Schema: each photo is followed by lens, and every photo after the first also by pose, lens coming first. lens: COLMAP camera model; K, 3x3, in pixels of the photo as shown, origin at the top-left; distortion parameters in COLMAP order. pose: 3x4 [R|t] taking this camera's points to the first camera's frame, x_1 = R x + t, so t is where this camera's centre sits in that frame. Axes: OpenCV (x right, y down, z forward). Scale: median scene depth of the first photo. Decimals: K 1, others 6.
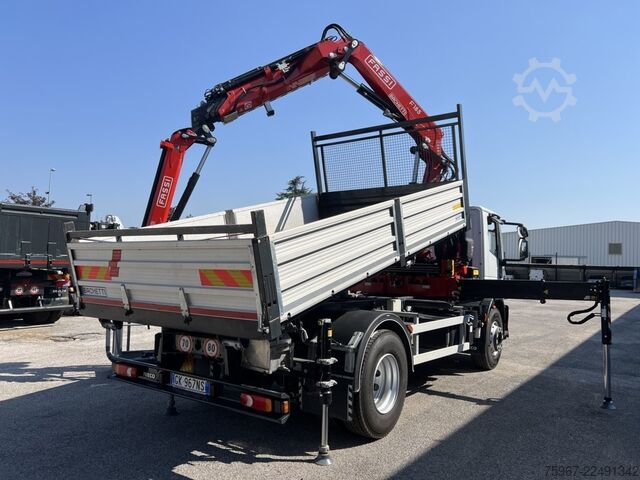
lens RADIAL K [[481.0, 0, 315.1], [0, 481.0, 240.5], [0, 0, 1]] dist [0.064048, -0.066903]
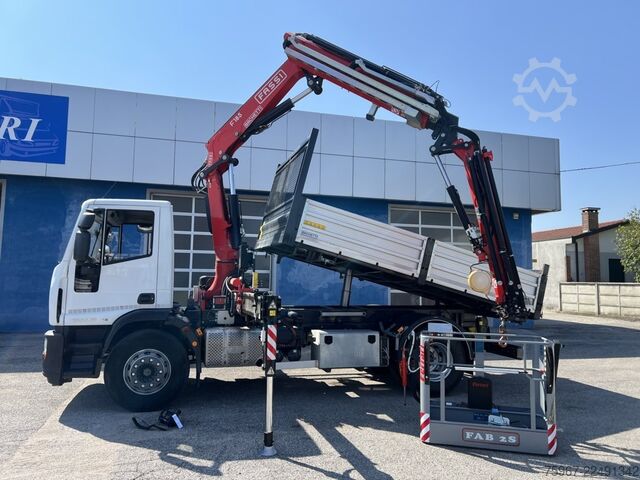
lens RADIAL K [[481.0, 0, 316.5], [0, 481.0, 233.8], [0, 0, 1]] dist [0.064048, -0.066903]
pose [[-0.787013, 0.013337, 0.616792, -0.659481], [-0.068725, 0.991648, -0.109134, 0.068835], [-0.613097, -0.128279, -0.779523, 2.015878]]
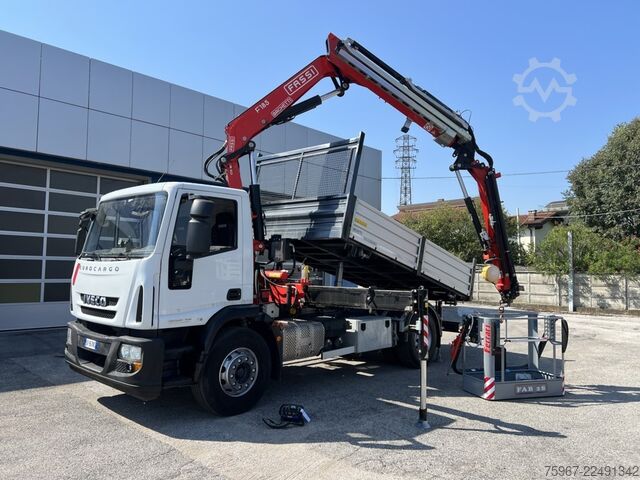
lens RADIAL K [[481.0, 0, 321.6], [0, 481.0, 239.9], [0, 0, 1]] dist [0.064048, -0.066903]
pose [[-0.991712, -0.040281, 0.122002, -0.059015], [-0.052581, 0.993663, -0.099342, 0.094529], [-0.117228, -0.104933, -0.987546, 2.330001]]
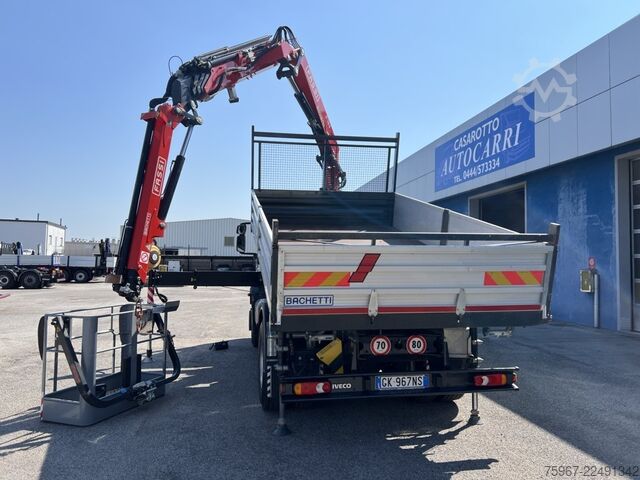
lens RADIAL K [[481.0, 0, 318.2], [0, 481.0, 236.7], [0, 0, 1]] dist [0.064048, -0.066903]
pose [[0.694579, 0.013684, 0.719286, -0.742736], [-0.021229, 0.999774, 0.001480, -0.008407], [-0.719103, -0.016298, 0.694712, 0.274231]]
